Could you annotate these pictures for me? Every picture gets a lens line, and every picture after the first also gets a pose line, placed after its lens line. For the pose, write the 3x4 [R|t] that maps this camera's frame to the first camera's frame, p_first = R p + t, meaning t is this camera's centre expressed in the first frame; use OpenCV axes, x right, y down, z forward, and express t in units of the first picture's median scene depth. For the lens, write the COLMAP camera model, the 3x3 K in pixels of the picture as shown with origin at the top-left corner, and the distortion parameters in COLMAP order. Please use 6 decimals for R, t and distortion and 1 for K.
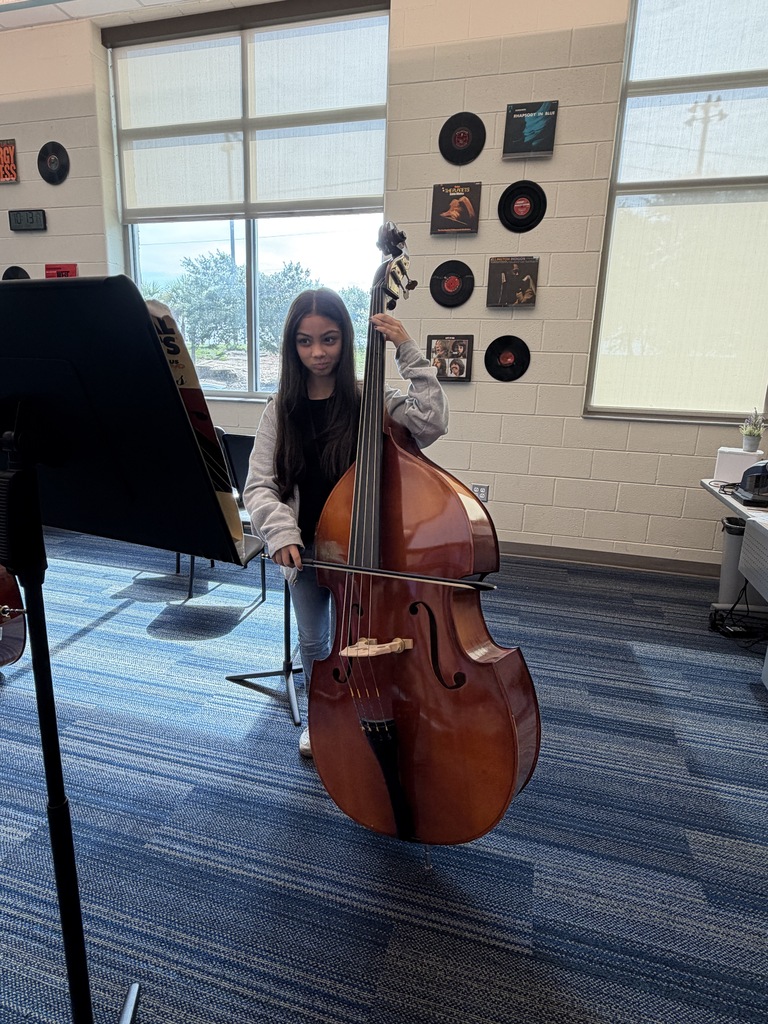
lens RADIAL K [[559.1, 0, 383.4], [0, 559.1, 511.7], [0, 0, 1]] dist [0.000606, 0.001076]
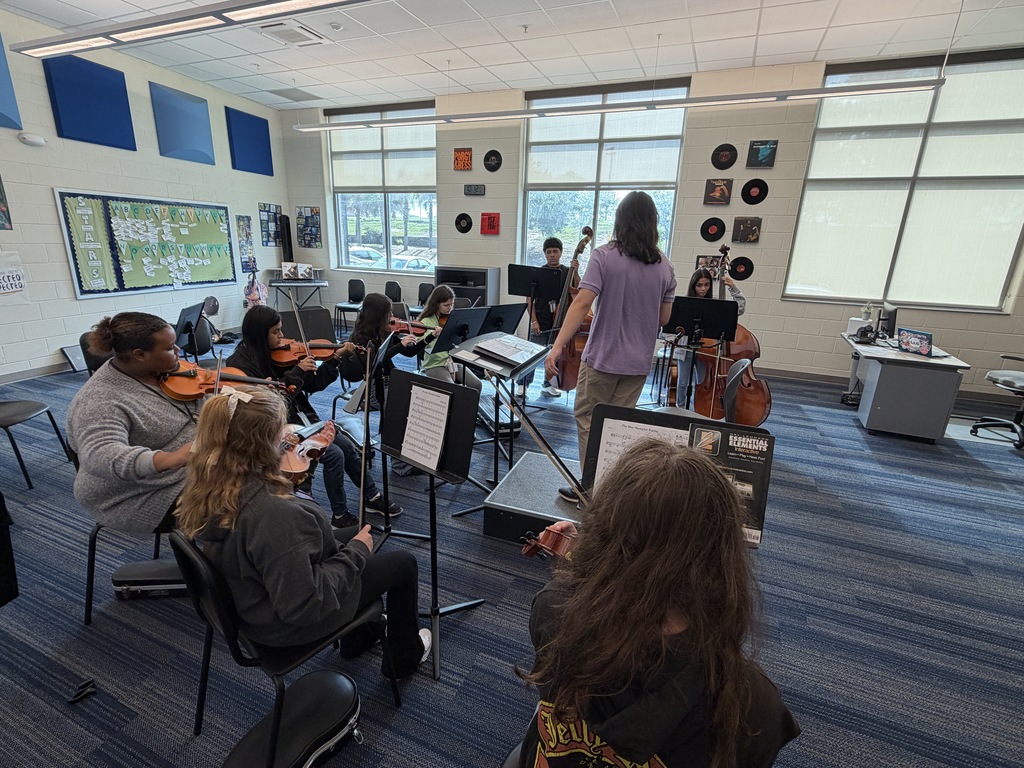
lens RADIAL K [[488.1, 0, 508.7], [0, 488.1, 386.8], [0, 0, 1]] dist [0.005801, 0.000325]
pose [[0.991238, 0.035466, -0.127234, -0.359011], [-0.028658, 0.998078, 0.054946, 0.066378], [0.128938, -0.050818, 0.990350, -0.830432]]
